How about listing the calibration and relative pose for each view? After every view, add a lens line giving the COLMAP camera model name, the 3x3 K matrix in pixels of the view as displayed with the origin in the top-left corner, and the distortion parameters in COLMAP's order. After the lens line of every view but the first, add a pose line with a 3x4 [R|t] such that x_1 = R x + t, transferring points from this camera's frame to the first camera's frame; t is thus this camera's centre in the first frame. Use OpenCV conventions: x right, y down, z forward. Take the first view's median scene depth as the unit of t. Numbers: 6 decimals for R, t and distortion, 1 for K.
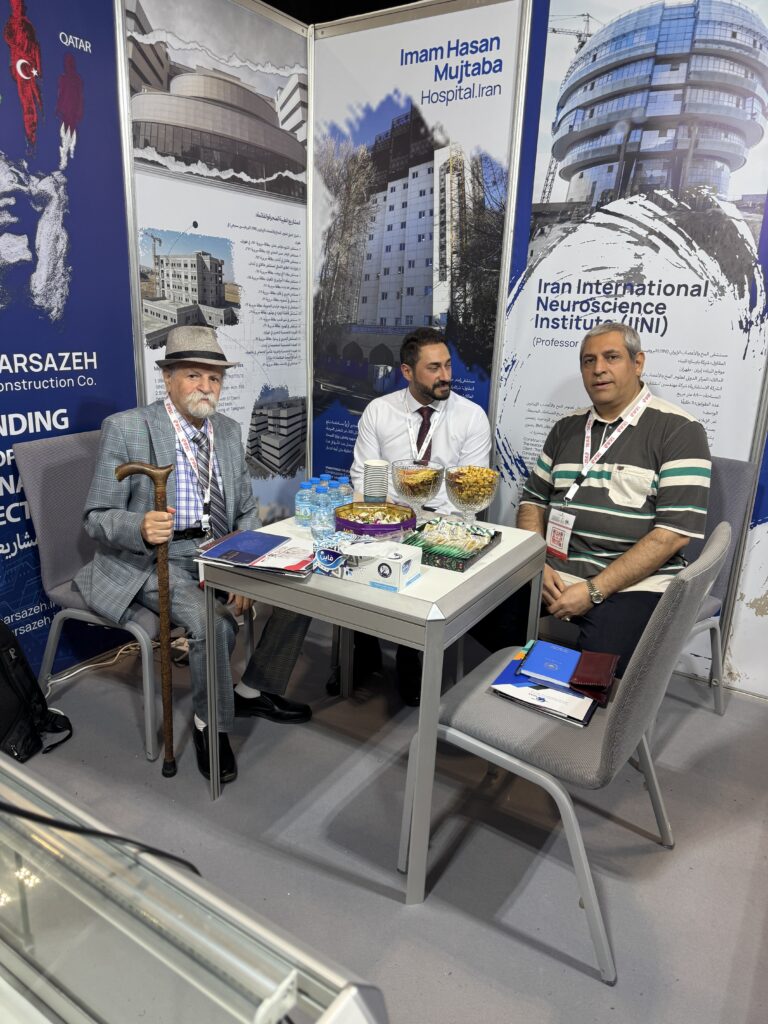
lens RADIAL K [[721.6, 0, 384.0], [0, 721.6, 512.0], [0, 0, 1]] dist [0.005392, -0.002545]
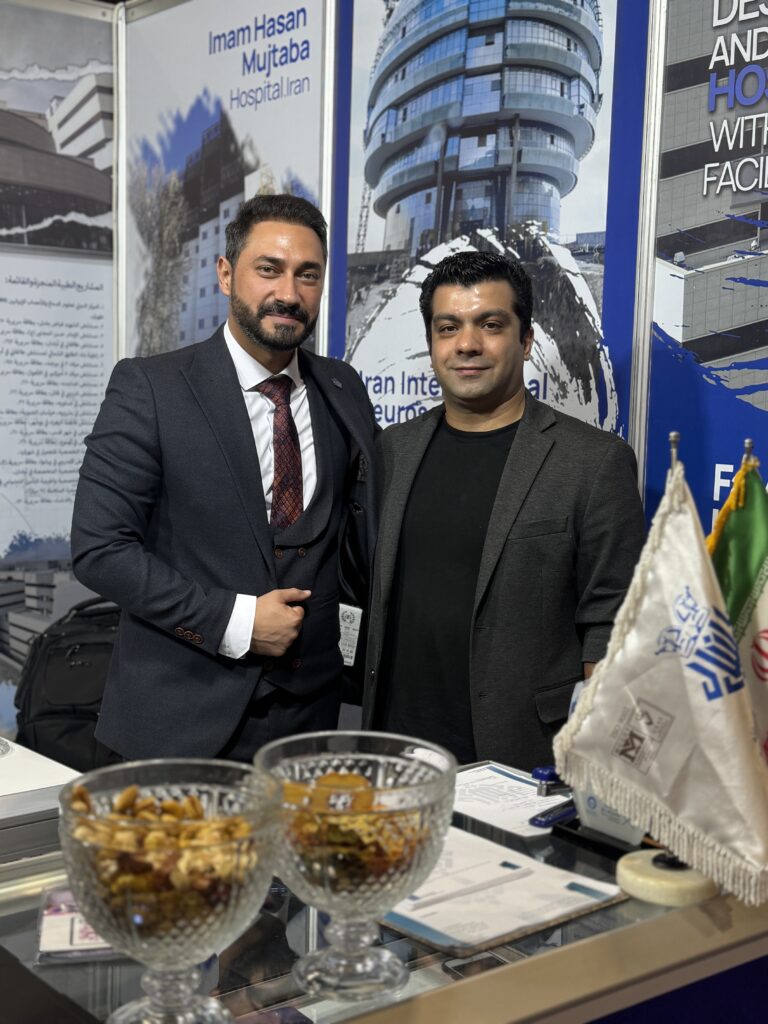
lens RADIAL K [[1392.8, 0, 381.6], [0, 1392.8, 513.9], [0, 0, 1]] dist [0.203502, -0.351261]
pose [[0.949254, 0.016617, -0.314072, 0.645520], [-0.075491, 0.981448, -0.176238, 0.001905], [0.305317, 0.191005, 0.932898, -0.074111]]
